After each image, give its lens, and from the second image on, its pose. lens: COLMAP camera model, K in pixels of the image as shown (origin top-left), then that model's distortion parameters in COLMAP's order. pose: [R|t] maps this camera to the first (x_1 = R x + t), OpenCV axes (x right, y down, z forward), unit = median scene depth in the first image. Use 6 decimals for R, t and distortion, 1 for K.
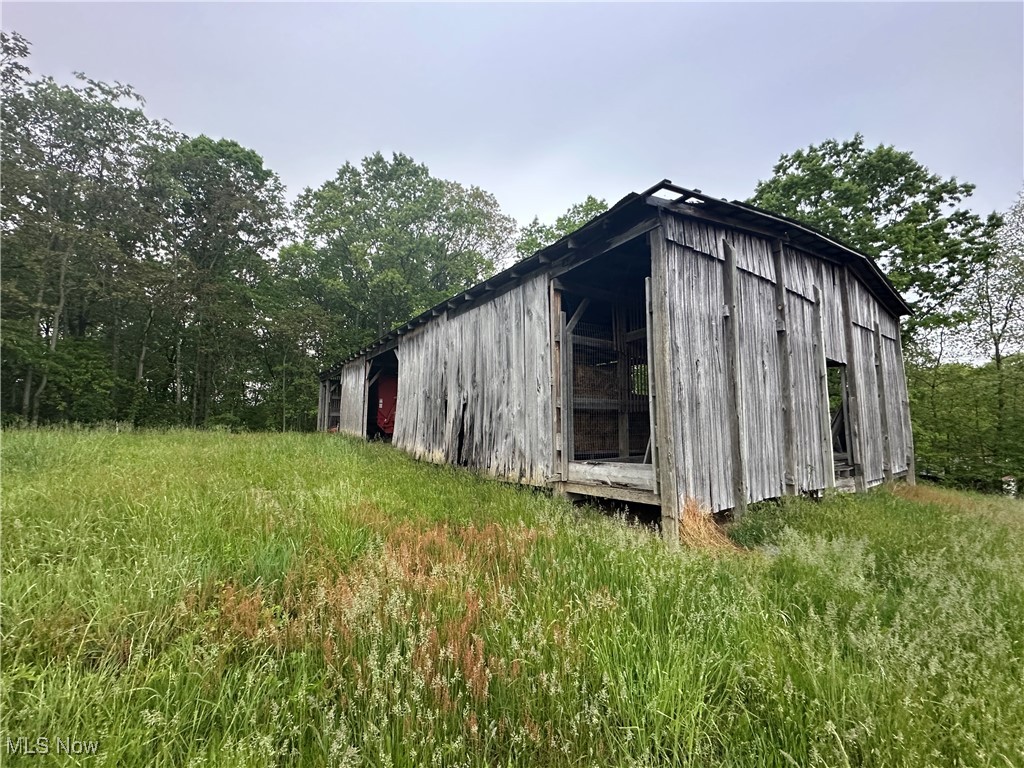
lens RADIAL K [[427.6, 0, 512.0], [0, 427.6, 384.0], [0, 0, 1]] dist [0.000356, 0.000059]
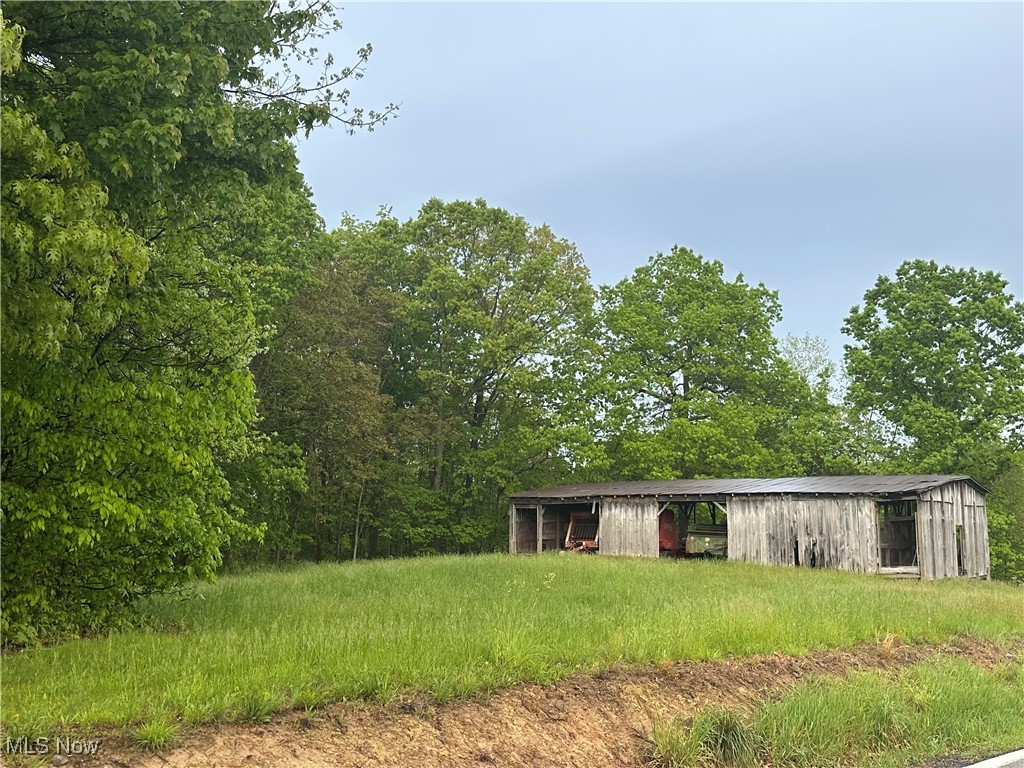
lens RADIAL K [[1099.2, 0, 512.0], [0, 1099.2, 384.0], [0, 0, 1]] dist [0.013483, 0.013070]
pose [[0.957344, 0.038837, 0.286330, -3.337149], [-0.030293, 0.998955, -0.034213, -0.544472], [-0.287359, 0.024080, 0.957520, -4.090312]]
